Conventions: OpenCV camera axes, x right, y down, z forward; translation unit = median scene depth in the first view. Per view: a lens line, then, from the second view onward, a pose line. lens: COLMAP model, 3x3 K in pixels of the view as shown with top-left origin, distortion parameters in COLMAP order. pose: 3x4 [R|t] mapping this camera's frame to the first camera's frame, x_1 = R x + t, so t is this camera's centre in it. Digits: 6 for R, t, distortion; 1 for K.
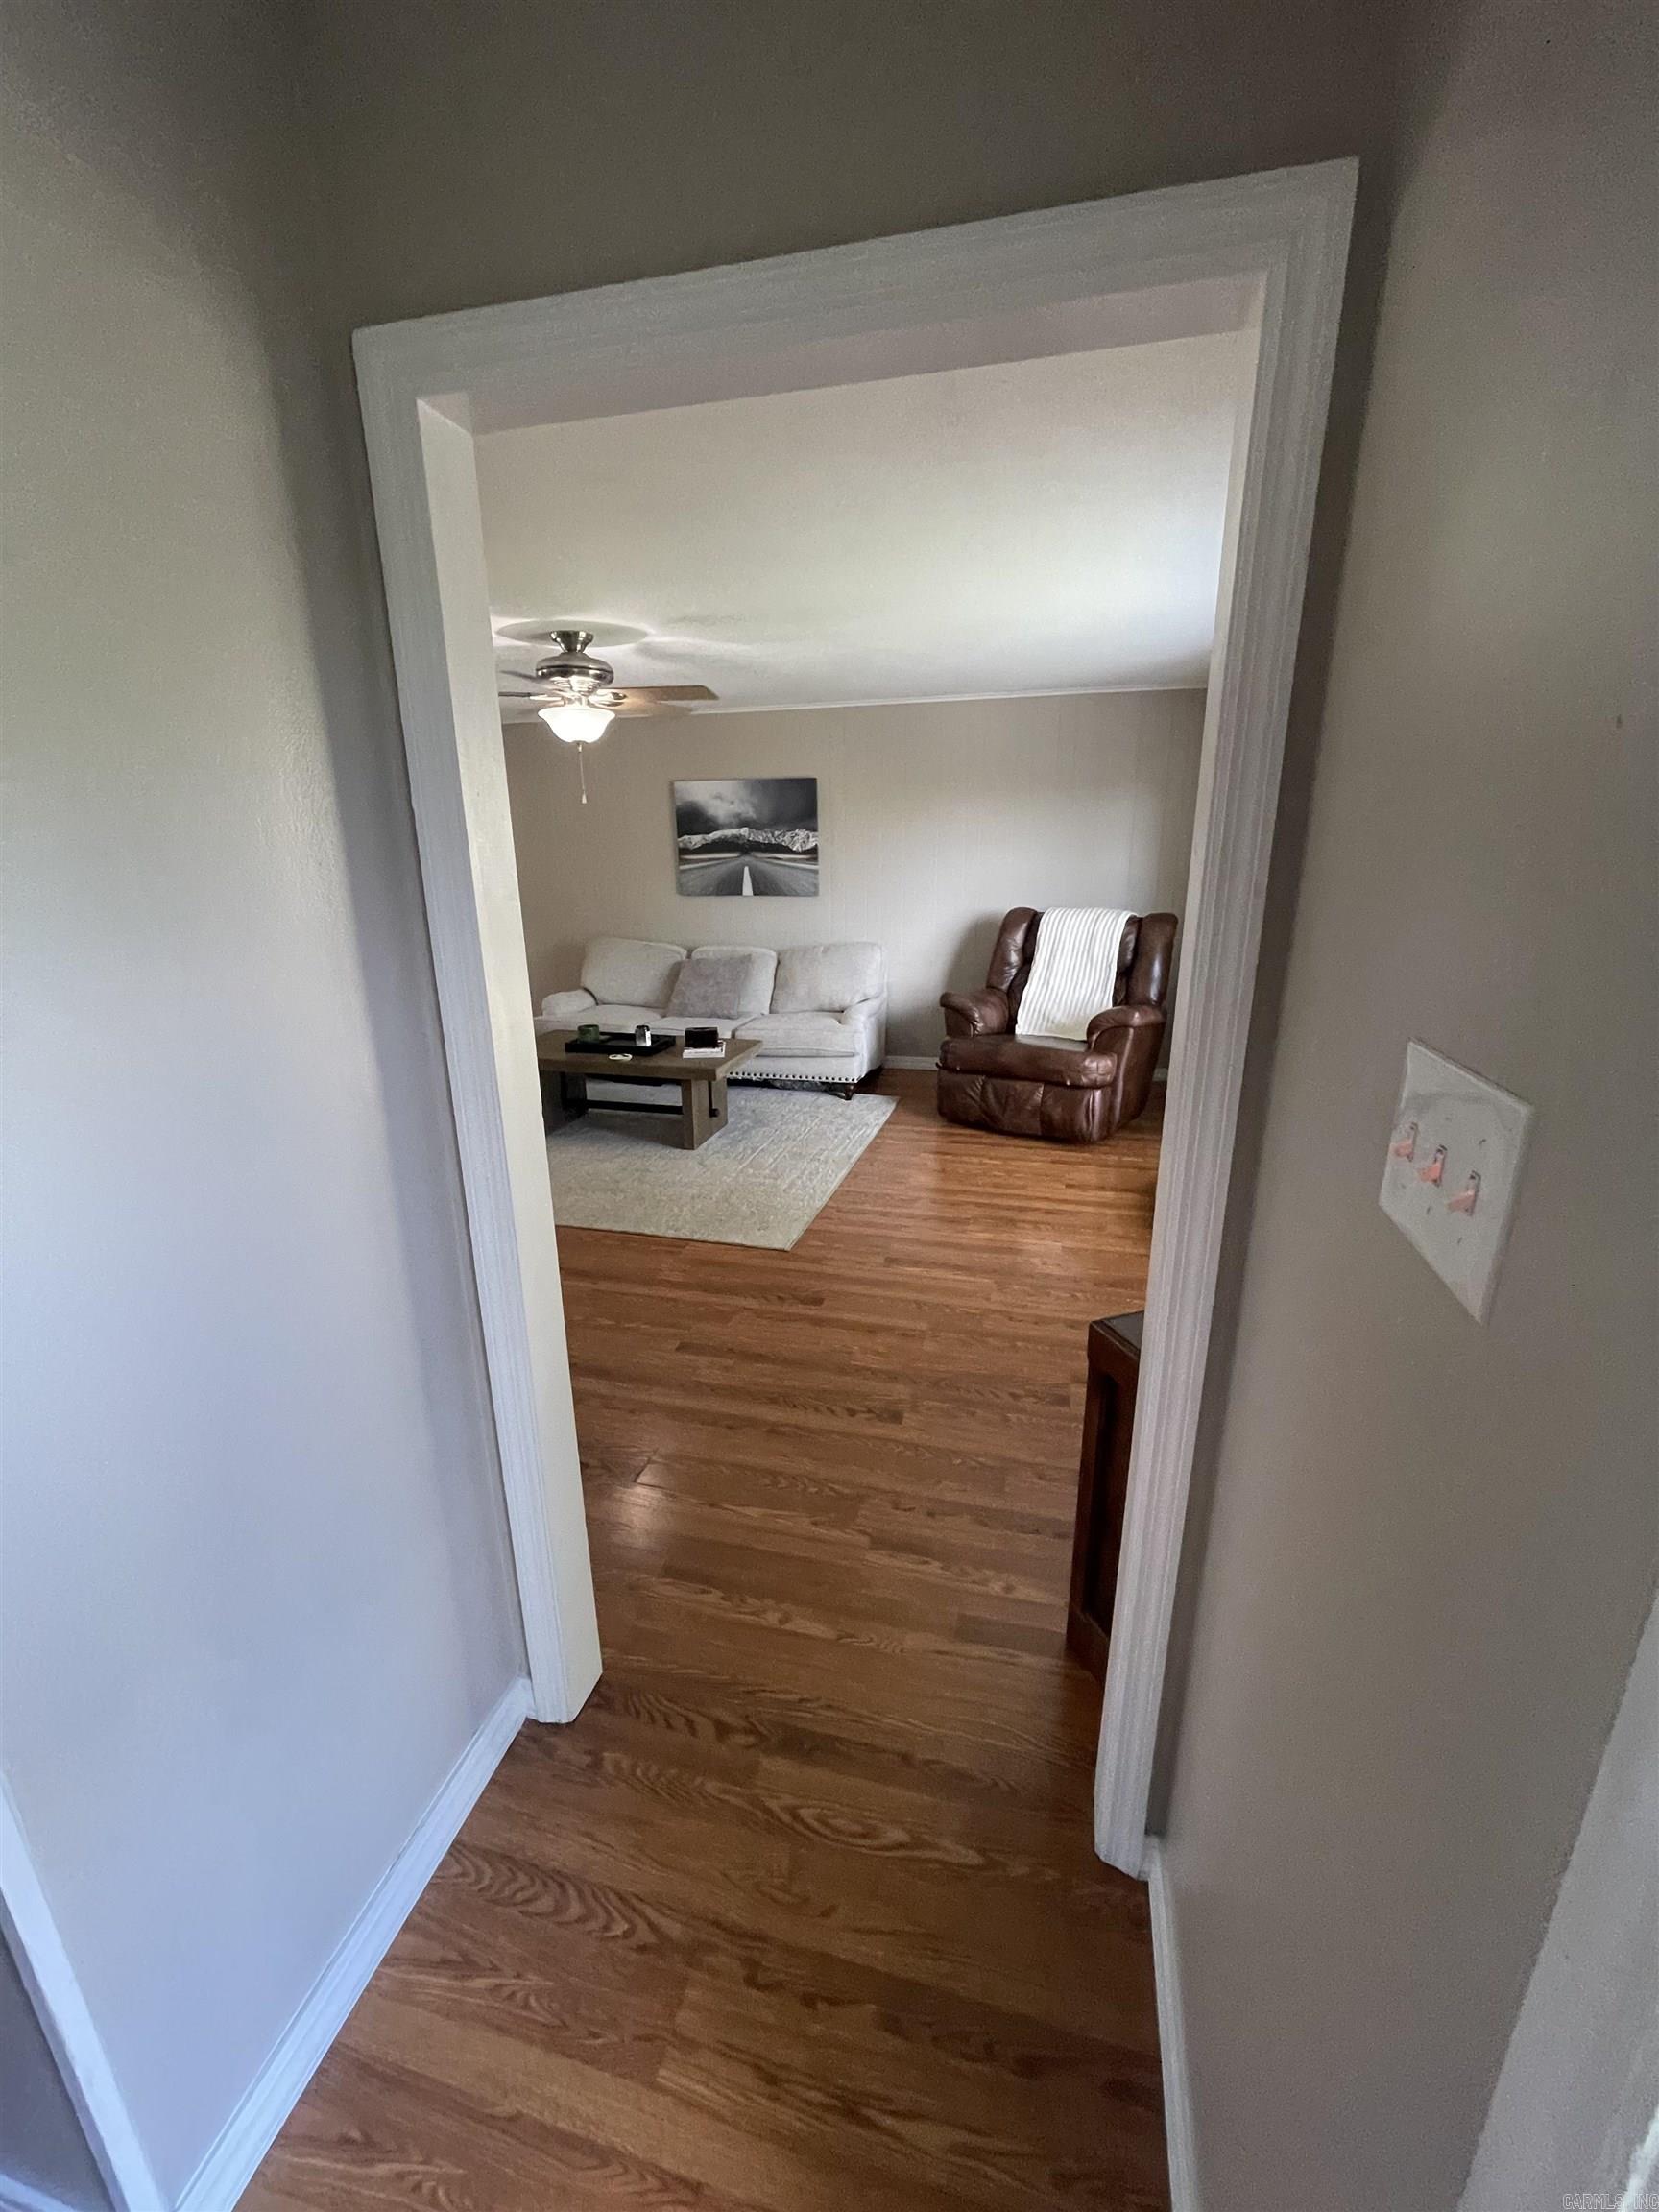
lens RADIAL K [[894.4, 0, 821.8], [0, 894.4, 1111.0], [0, 0, 1]] dist [-0.001373, 0.000487]
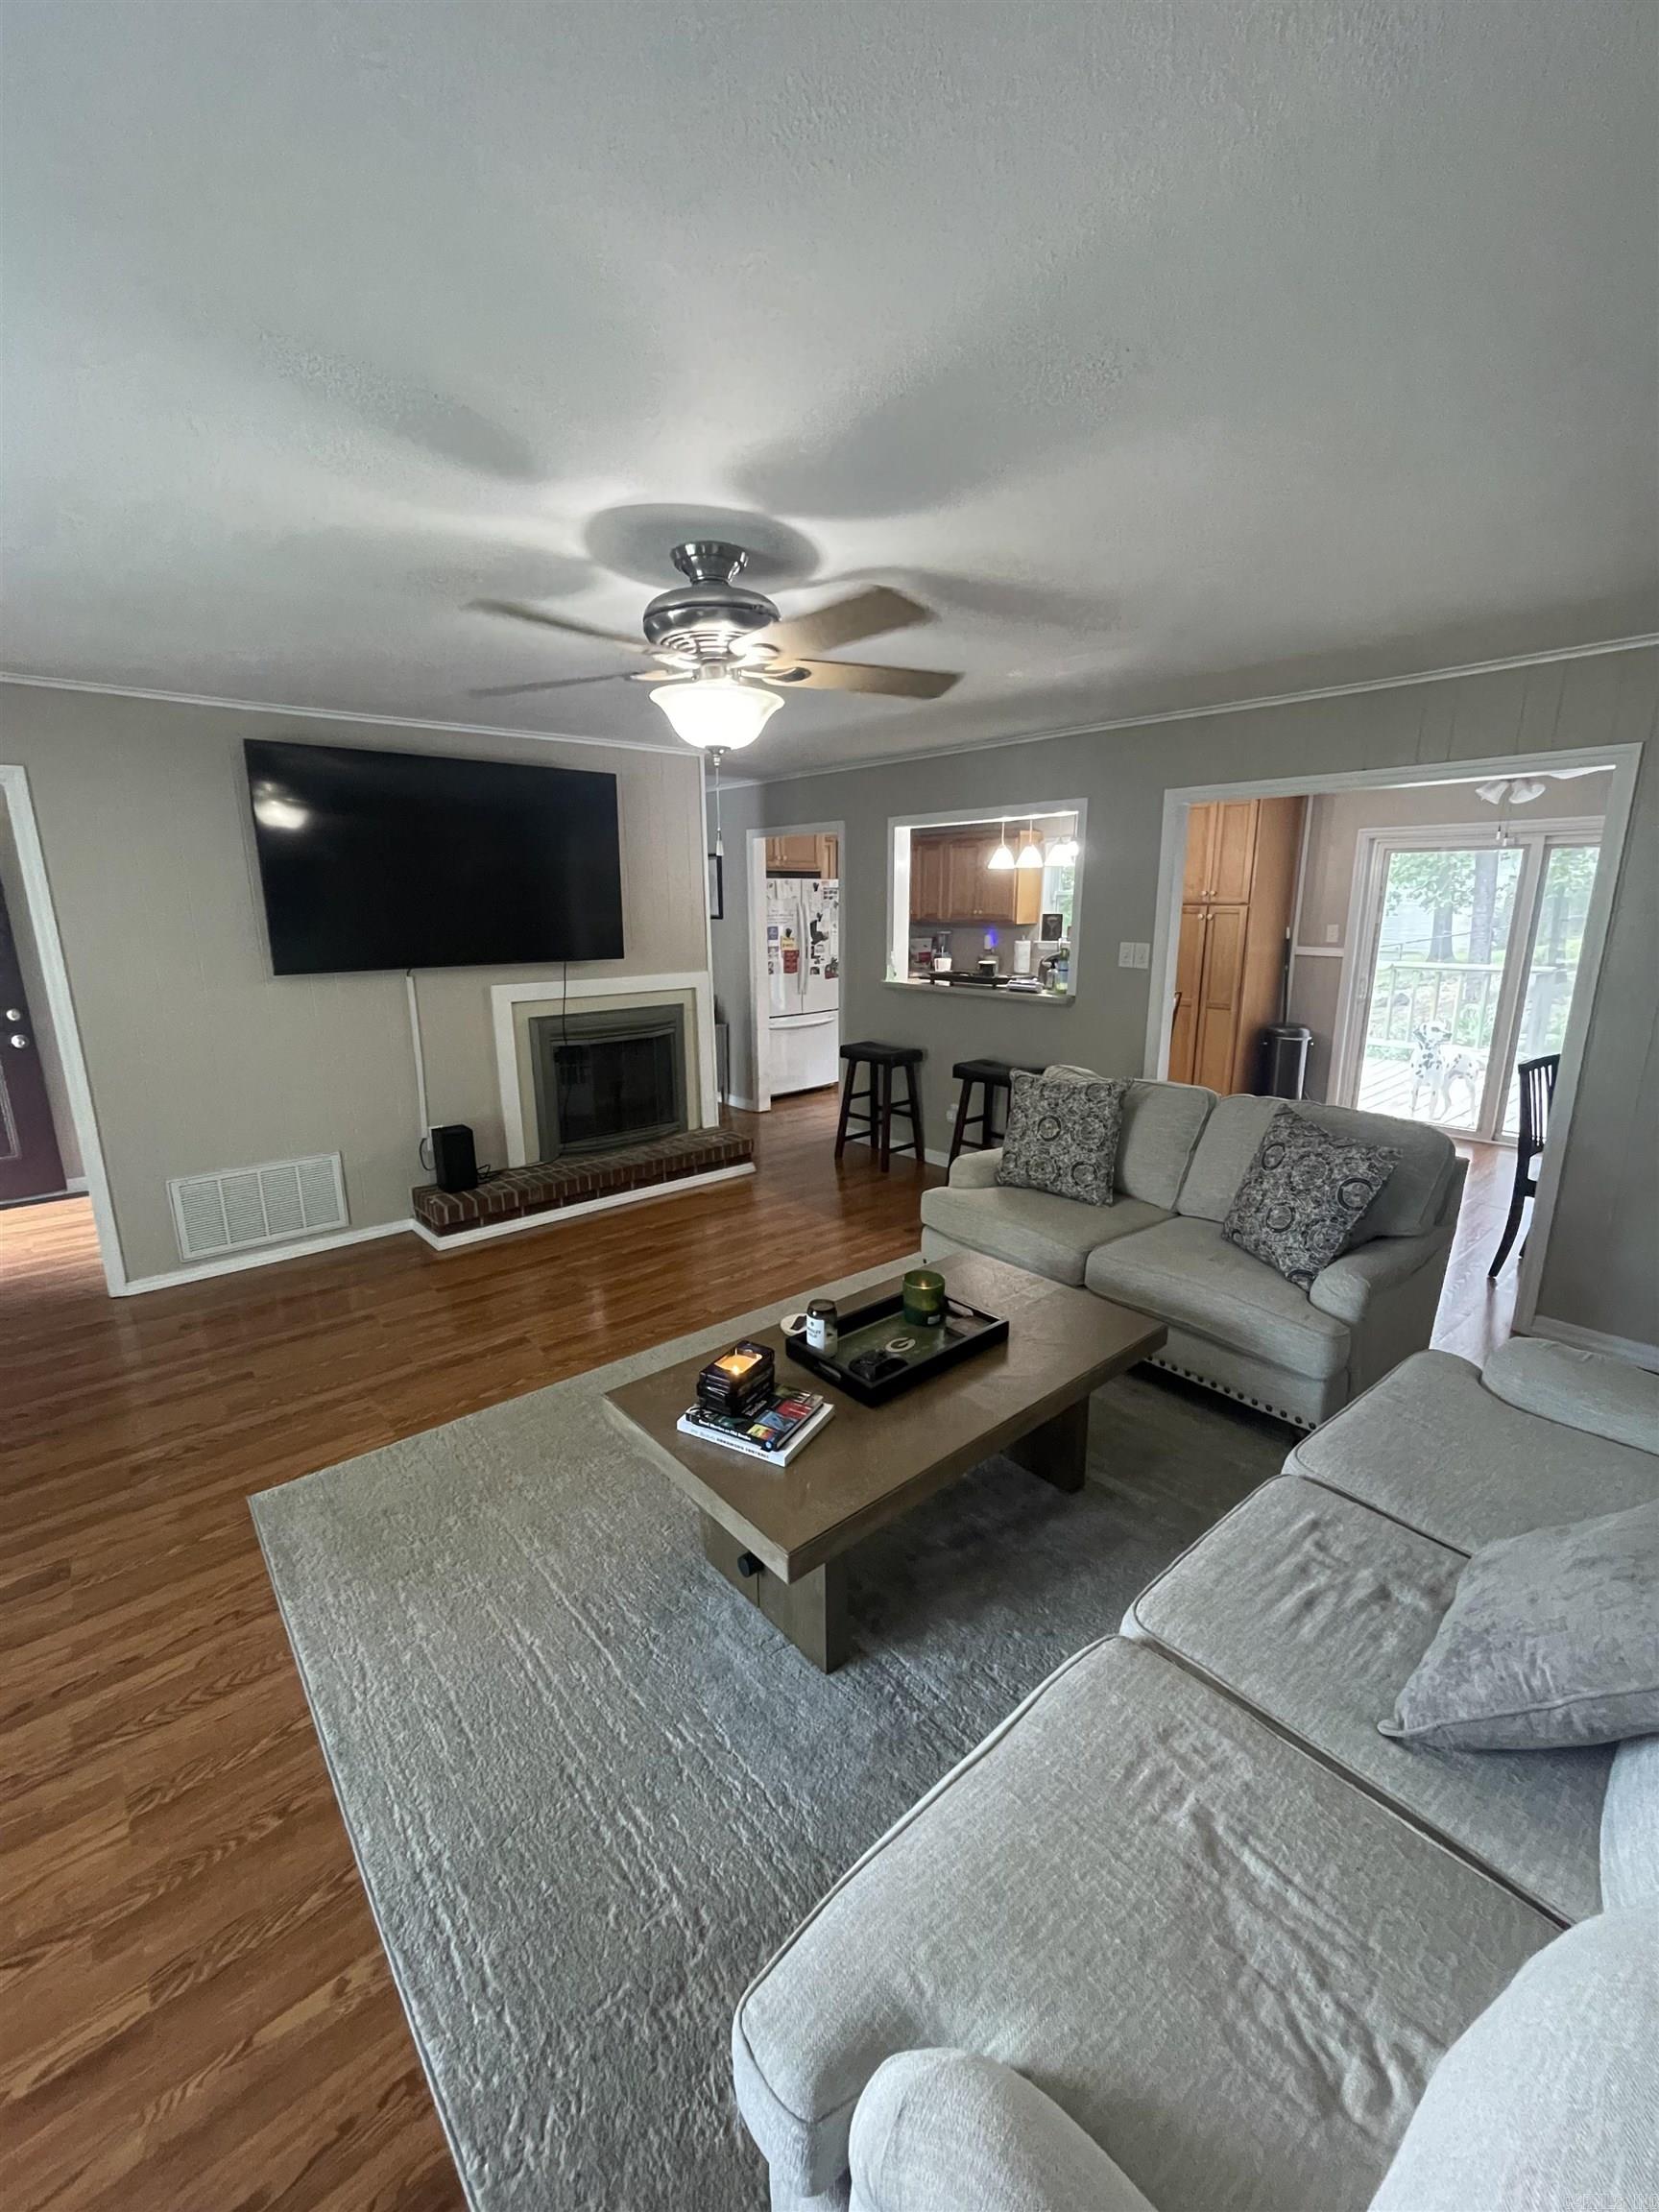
lens RADIAL K [[894.4, 0, 821.6], [0, 894.4, 1107.0], [0, 0, 1]] dist [-0.001373, 0.000487]
pose [[-0.564274, 0.204424, -0.799878, 0.151100], [-0.219758, 0.896714, 0.384201, -0.356791], [0.795802, 0.392575, -0.461069, 1.134660]]
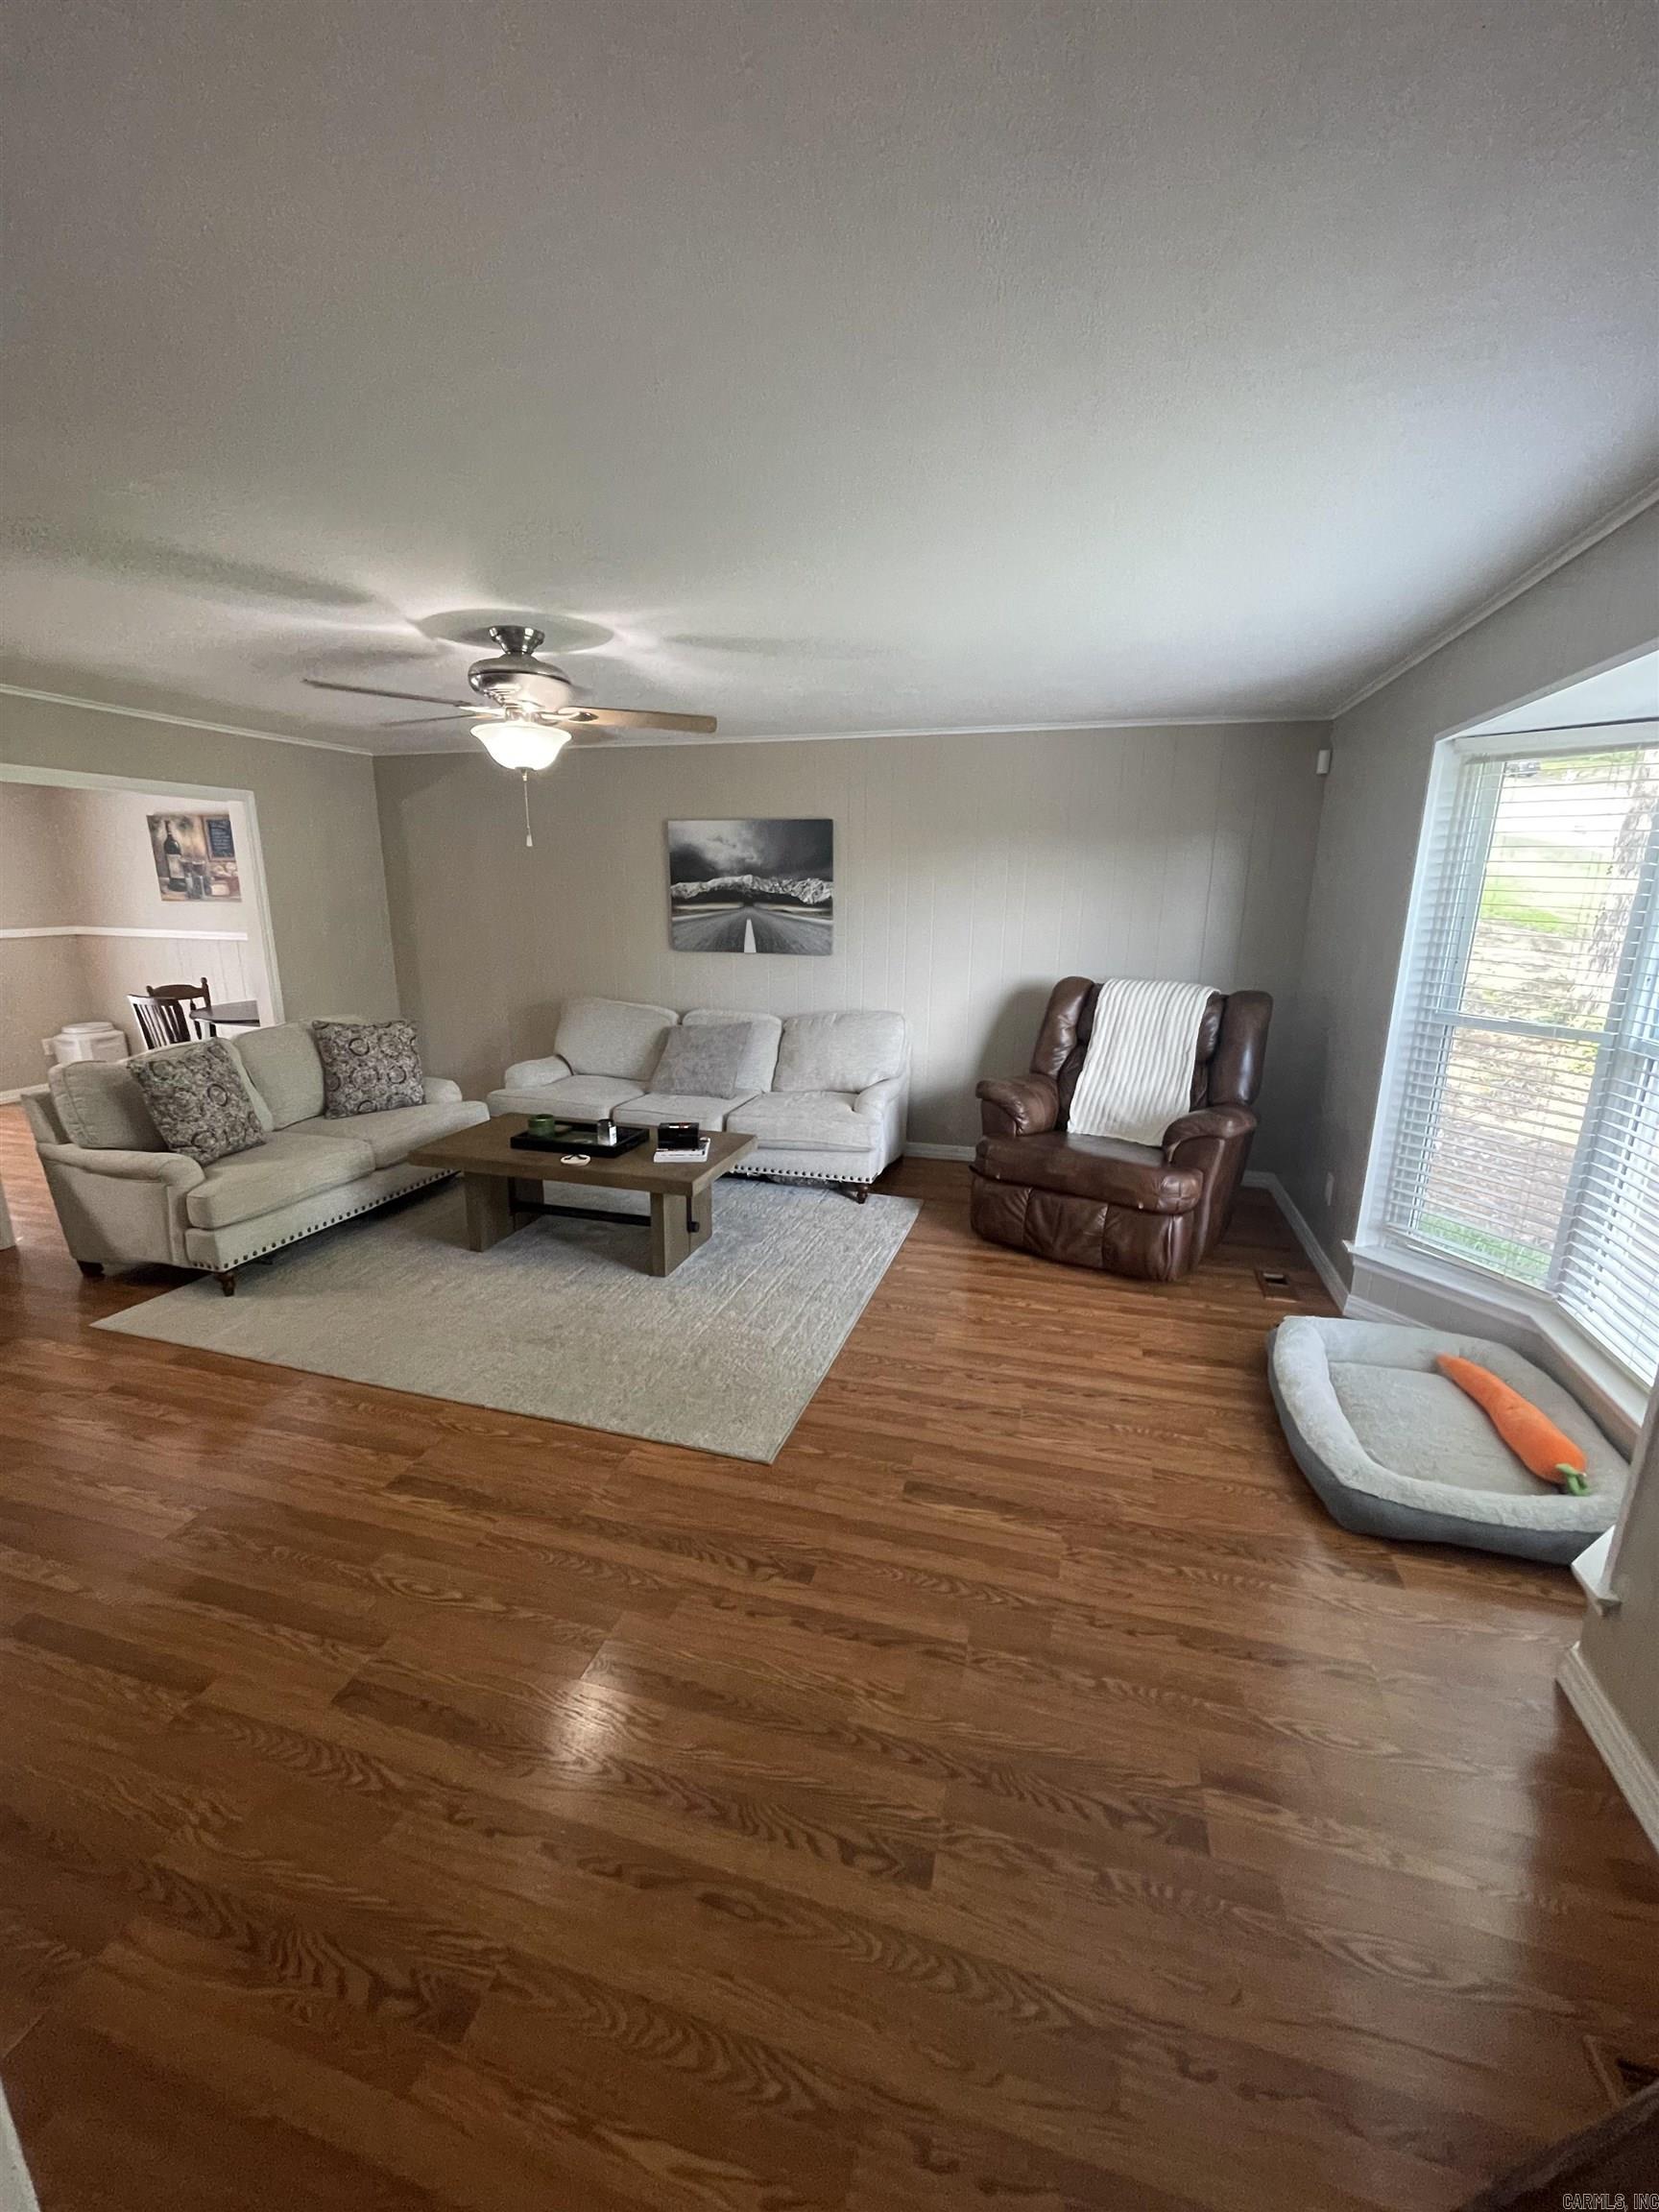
lens RADIAL K [[894.4, 0, 822.2], [0, 894.4, 1105.6], [0, 0, 1]] dist [-0.001373, 0.000487]
pose [[0.999539, 0.023472, -0.019279, 0.008445], [-0.024348, 0.998620, -0.046529, -0.072282], [0.018160, 0.046977, 0.998731, 0.193765]]
